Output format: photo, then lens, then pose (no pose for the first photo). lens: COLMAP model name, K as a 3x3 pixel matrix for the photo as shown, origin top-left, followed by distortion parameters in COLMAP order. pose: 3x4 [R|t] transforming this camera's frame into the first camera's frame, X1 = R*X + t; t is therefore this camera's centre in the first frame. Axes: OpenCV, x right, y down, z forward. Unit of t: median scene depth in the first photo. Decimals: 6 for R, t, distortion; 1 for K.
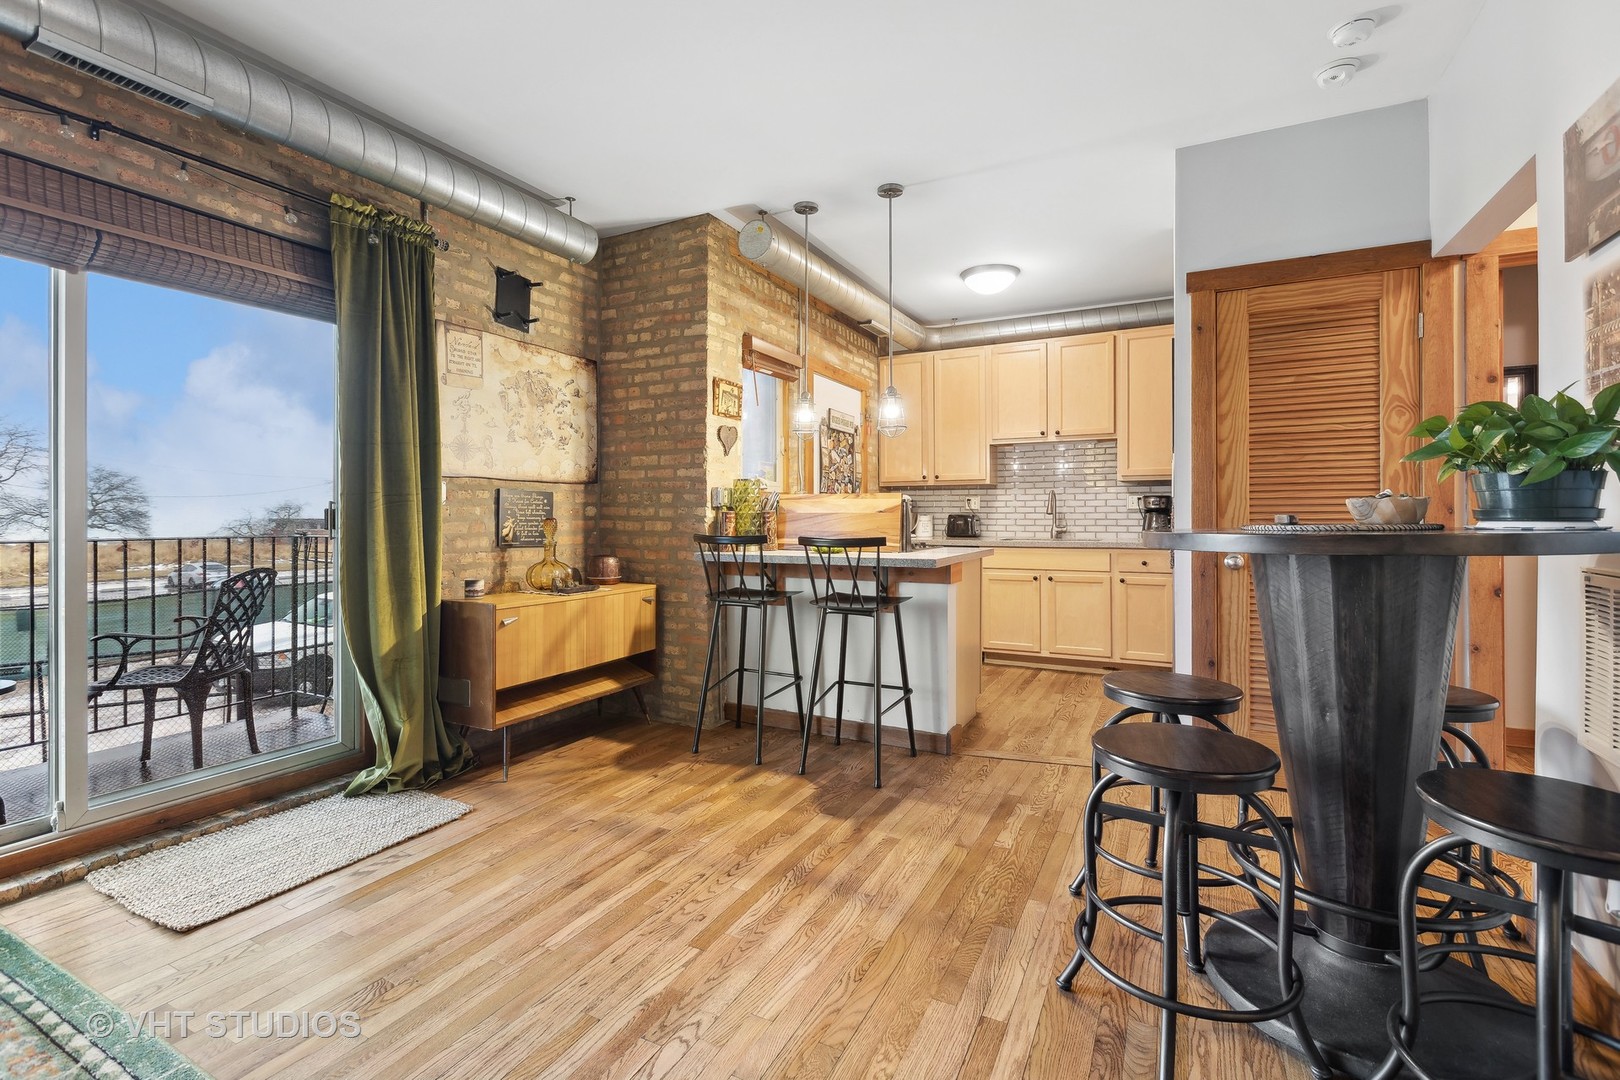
lens RADIAL K [[738.9, 0, 808.7], [0, 738.9, 526.5], [0, 0, 1]] dist [0.004321, -0.000725]
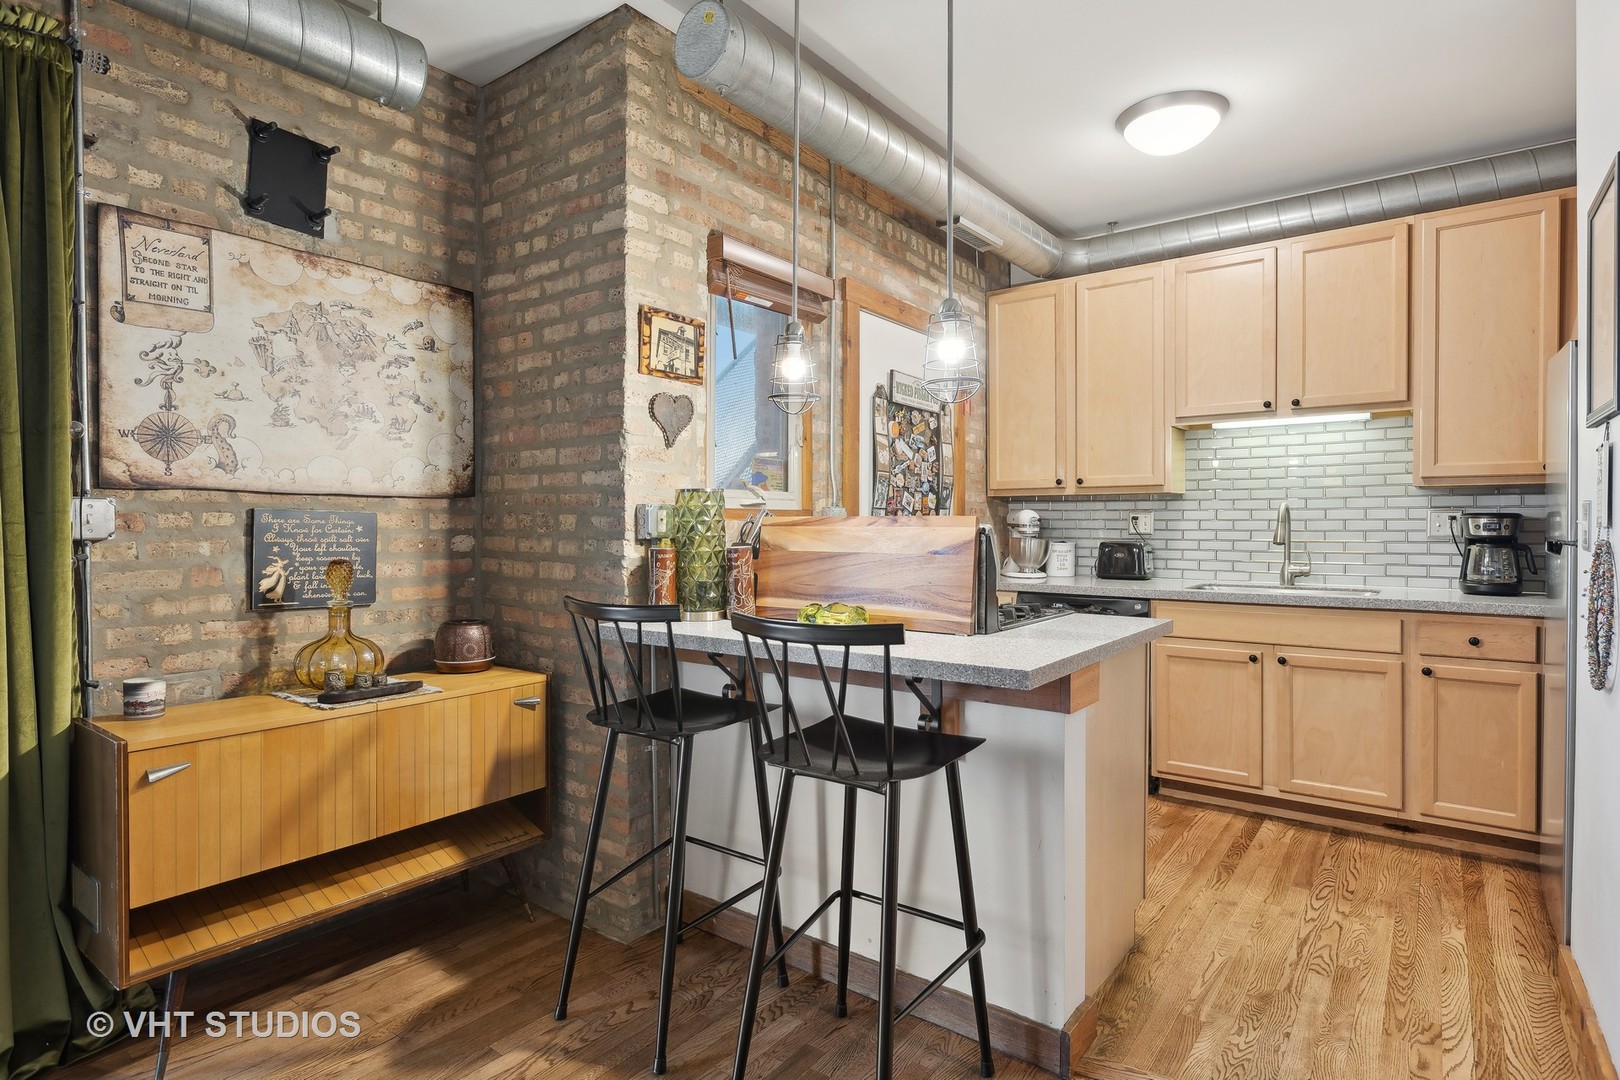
lens RADIAL K [[852.5, 0, 812.2], [0, 852.5, 540.5], [0, 0, 1]] dist [0.005476, -0.003856]
pose [[0.986212, 0.005335, -0.165401, 0.108835], [-0.004680, 0.999980, 0.004350, -0.030078], [0.165421, -0.003516, 0.986217, 0.402733]]
